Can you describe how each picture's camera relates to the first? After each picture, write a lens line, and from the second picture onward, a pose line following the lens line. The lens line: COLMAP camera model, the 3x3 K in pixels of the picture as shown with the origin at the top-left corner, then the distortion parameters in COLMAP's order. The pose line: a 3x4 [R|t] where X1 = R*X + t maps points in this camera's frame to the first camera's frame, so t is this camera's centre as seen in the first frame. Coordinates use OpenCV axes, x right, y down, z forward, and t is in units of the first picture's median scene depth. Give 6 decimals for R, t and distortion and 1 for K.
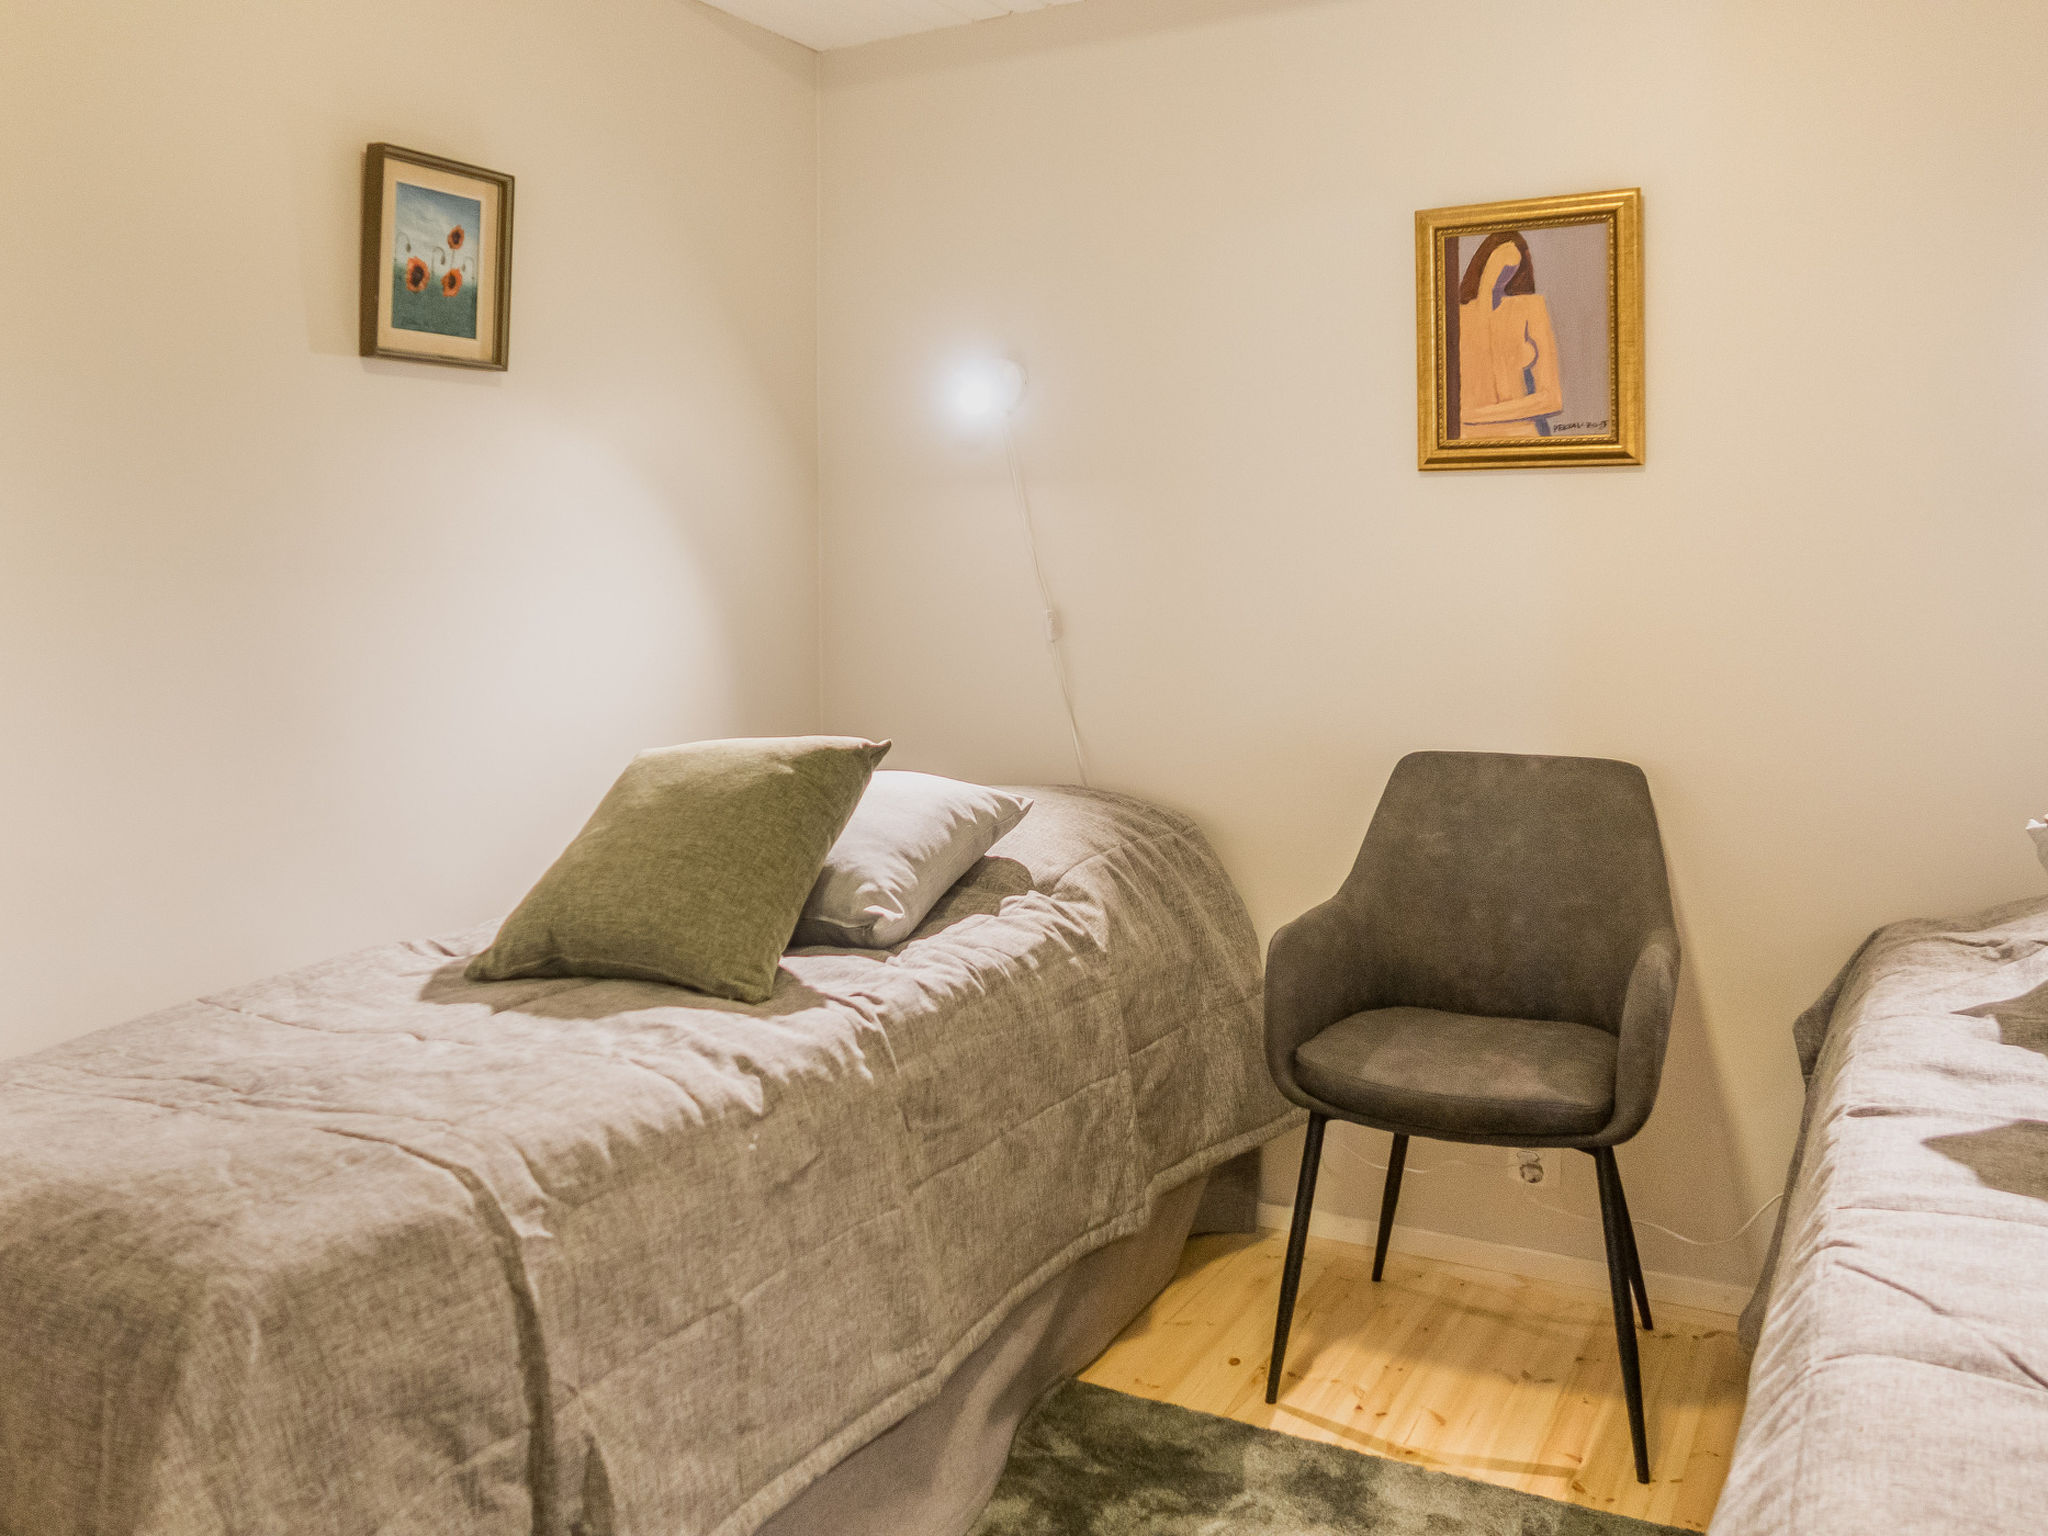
lens RADIAL K [[1617.8, 0, 1024.0], [0, 1617.8, 768.0], [0, 0, 1]] dist [-0.009061, -0.003475]
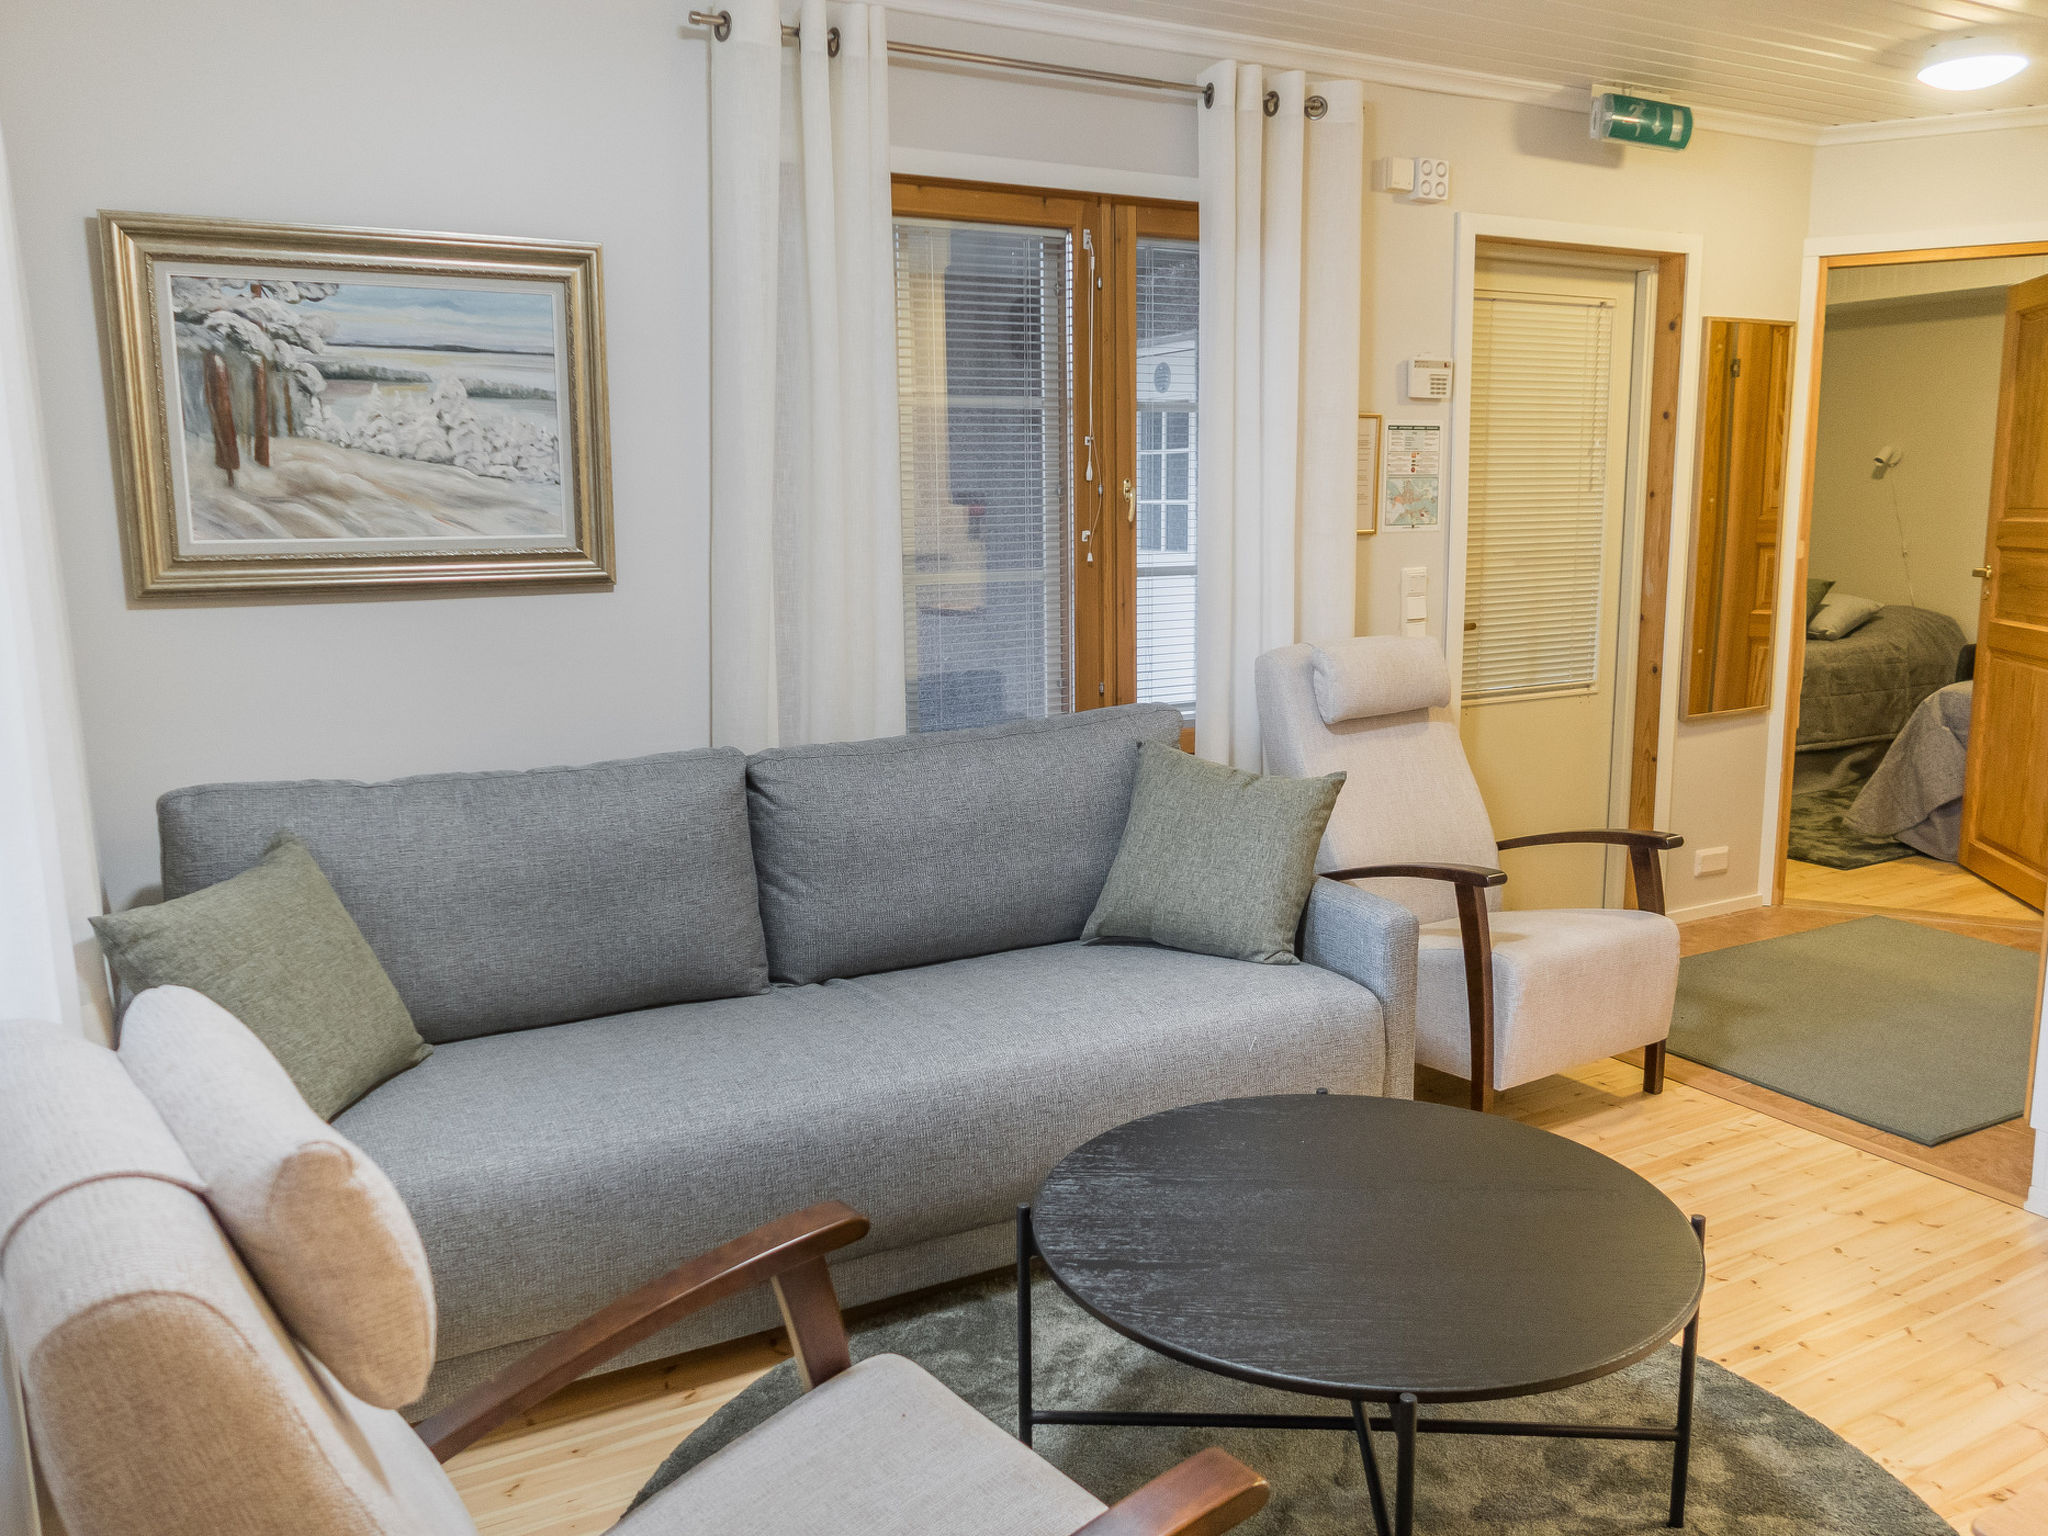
lens RADIAL K [[1617.8, 0, 1024.0], [0, 1617.8, 768.0], [0, 0, 1]] dist [-0.009061, -0.003475]
pose [[0.861304, 0.084155, -0.501073, 0.171807], [-0.061906, 0.996222, 0.060902, 0.264842], [0.504305, -0.021436, 0.863260, -2.664072]]
